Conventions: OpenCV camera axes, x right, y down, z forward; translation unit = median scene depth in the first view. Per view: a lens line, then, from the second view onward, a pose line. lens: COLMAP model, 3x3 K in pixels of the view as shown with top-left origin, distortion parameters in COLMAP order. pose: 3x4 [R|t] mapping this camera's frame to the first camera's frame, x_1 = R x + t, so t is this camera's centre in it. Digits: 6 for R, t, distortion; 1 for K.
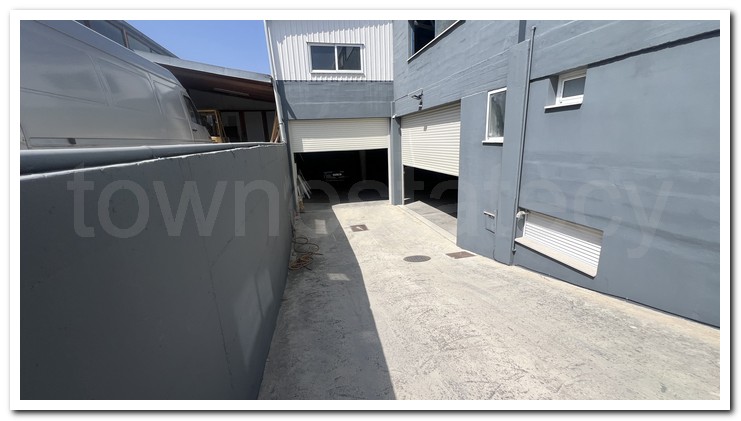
lens RADIAL K [[280.5, 0, 368.1], [0, 280.5, 210.1], [0, 0, 1]] dist [-0.003783, 0.001224]
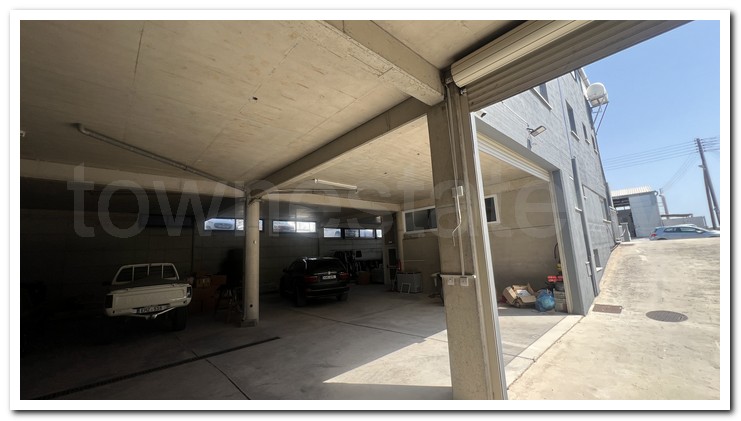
lens RADIAL K [[280.5, 0, 369.4], [0, 280.5, 209.7], [0, 0, 1]] dist [-0.003783, 0.001224]
pose [[-0.503470, 0.200180, 0.840503, -0.150178], [0.282035, 0.957581, -0.059121, -0.318056], [-0.816685, 0.207286, -0.538571, 1.835970]]
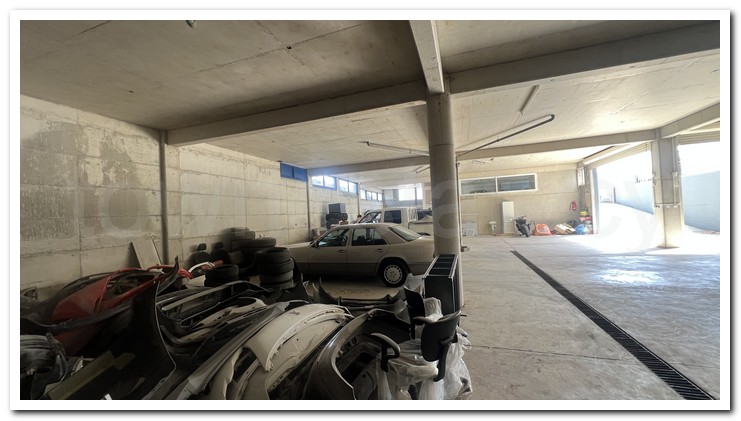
lens RADIAL K [[280.5, 0, 368.6], [0, 280.5, 209.8], [0, 0, 1]] dist [-0.003783, 0.001224]
pose [[-0.849920, 0.097510, 0.517810, 0.611909], [0.211631, 0.963150, 0.165993, -0.643909], [-0.482543, 0.250666, -0.839237, 3.098522]]
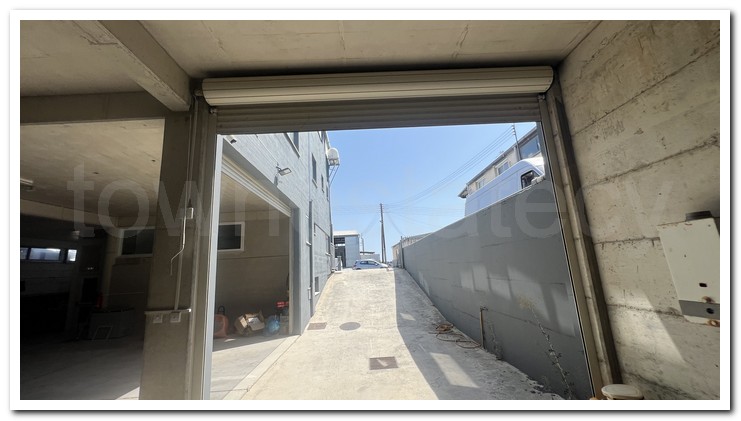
lens RADIAL K [[280.5, 0, 368.2], [0, 280.5, 210.0], [0, 0, 1]] dist [-0.003783, 0.001224]
pose [[-0.974297, 0.134273, 0.180877, -0.173152], [0.142545, 0.989222, 0.033481, -0.314033], [-0.174432, 0.058404, -0.982936, 1.821527]]
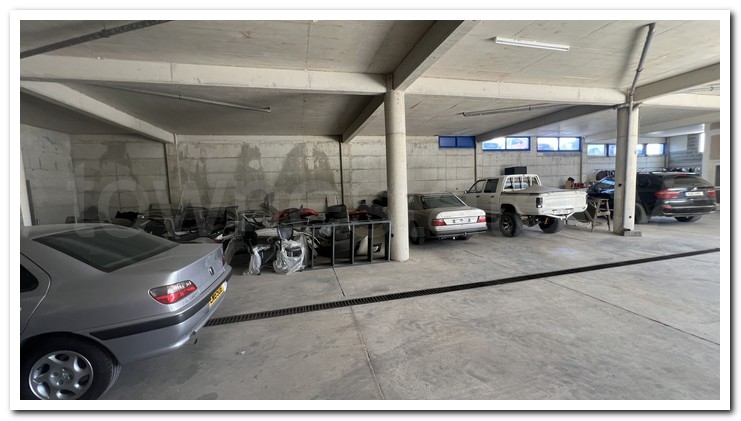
lens RADIAL K [[280.5, 0, 369.0], [0, 280.5, 210.1], [0, 0, 1]] dist [-0.003783, 0.001224]
pose [[-0.023188, -0.037898, 0.999013, 0.002103], [0.283685, 0.957956, 0.042925, -0.494630], [-0.958637, 0.284400, -0.011462, 2.596413]]
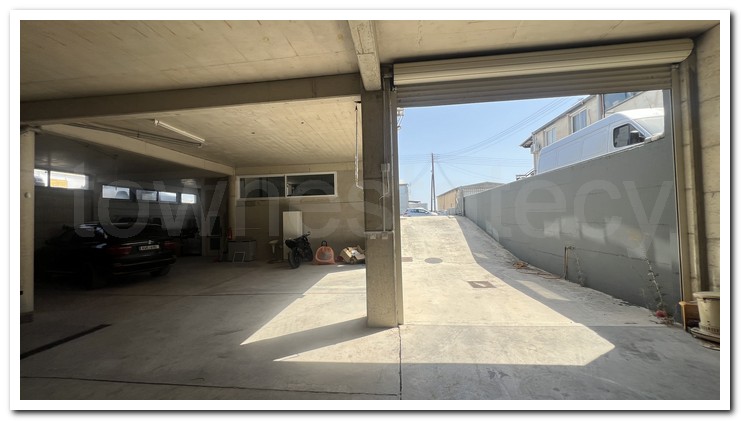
lens RADIAL K [[280.5, 0, 368.6], [0, 280.5, 209.8], [0, 0, 1]] dist [-0.003783, 0.001224]
pose [[-0.942221, 0.077056, 0.326009, -0.010532], [0.145576, 0.970674, 0.191310, -0.359578], [-0.301707, 0.227716, -0.925807, 2.021068]]
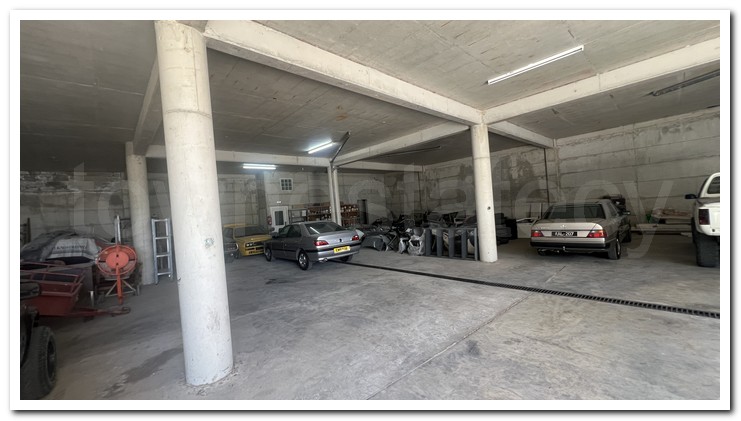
lens RADIAL K [[280.5, 0, 369.6], [0, 280.5, 211.4], [0, 0, 1]] dist [-0.003783, 0.001224]
pose [[0.864312, -0.030682, 0.502020, -0.030503], [0.162704, 0.961524, -0.221356, -0.318343], [-0.475913, 0.273001, 0.836049, 1.891042]]
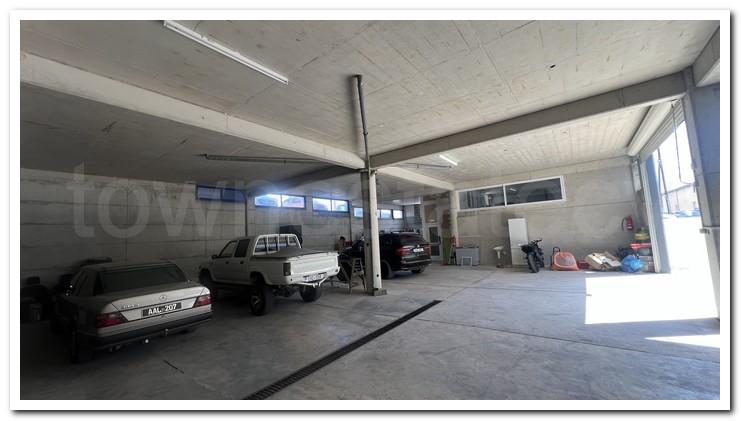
lens RADIAL K [[280.5, 0, 368.8], [0, 280.5, 208.9], [0, 0, 1]] dist [-0.003783, 0.001224]
pose [[-0.633324, 0.152704, 0.758671, 0.179715], [0.268050, 0.962940, 0.029944, -0.438622], [-0.725982, 0.222326, -0.650785, 2.339175]]
